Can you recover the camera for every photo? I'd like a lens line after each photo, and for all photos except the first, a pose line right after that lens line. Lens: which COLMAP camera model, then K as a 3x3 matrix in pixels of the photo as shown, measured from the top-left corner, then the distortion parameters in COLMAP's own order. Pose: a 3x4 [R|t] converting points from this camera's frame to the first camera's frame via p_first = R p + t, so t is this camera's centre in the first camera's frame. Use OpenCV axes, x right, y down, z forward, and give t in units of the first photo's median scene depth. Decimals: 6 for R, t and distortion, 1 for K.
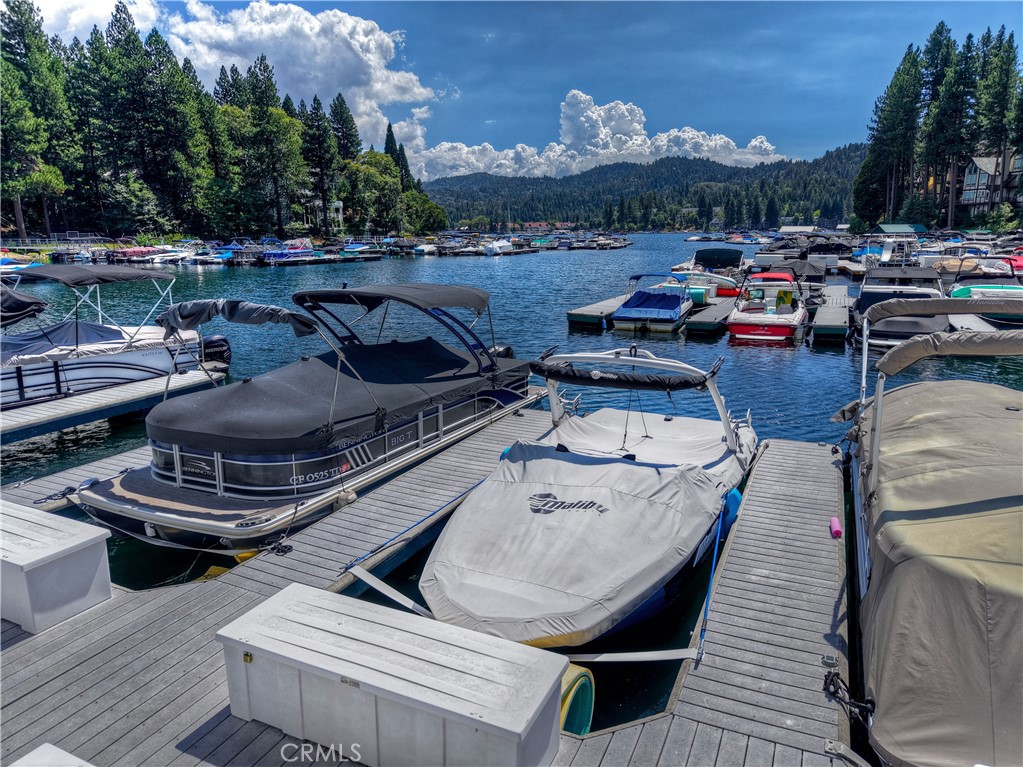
lens RADIAL K [[700.7, 0, 511.5], [0, 700.7, 383.5], [0, 0, 1]] dist [0.004358, 0.003489]
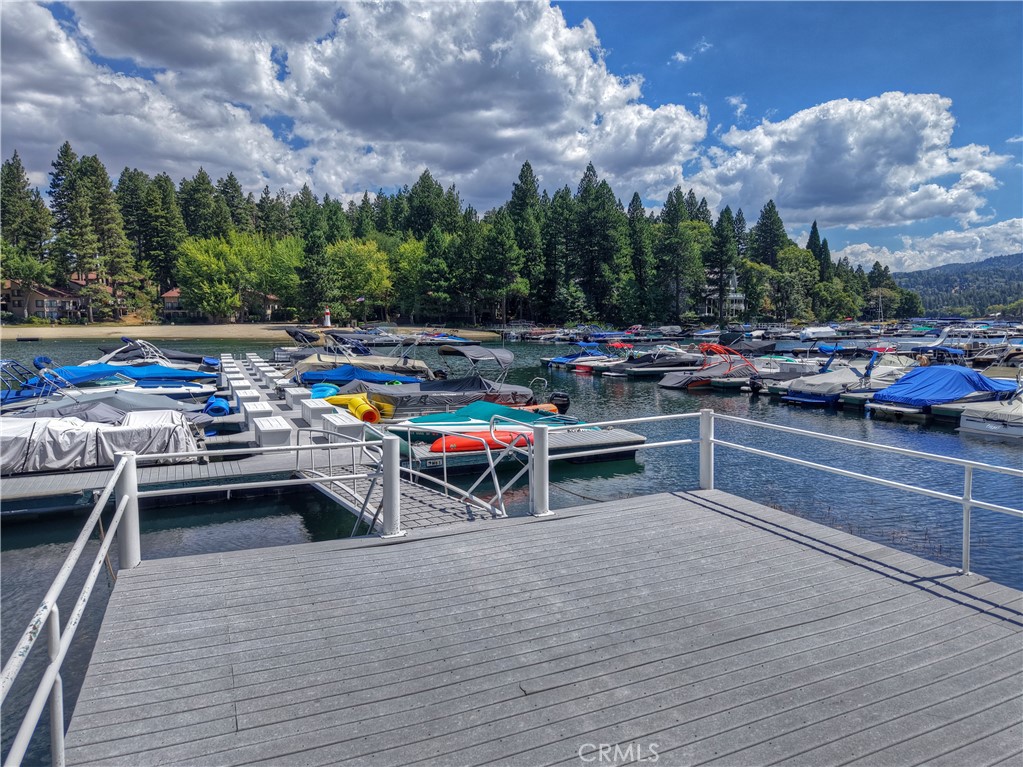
lens RADIAL K [[711.6, 0, 514.5], [0, 711.6, 381.8], [0, 0, 1]] dist [0.063773, -0.051917]
pose [[0.758059, 0.057955, -0.649605, 0.338002], [-0.138828, 0.987555, -0.073900, 0.033285], [0.637238, 0.146204, 0.756671, -0.161880]]
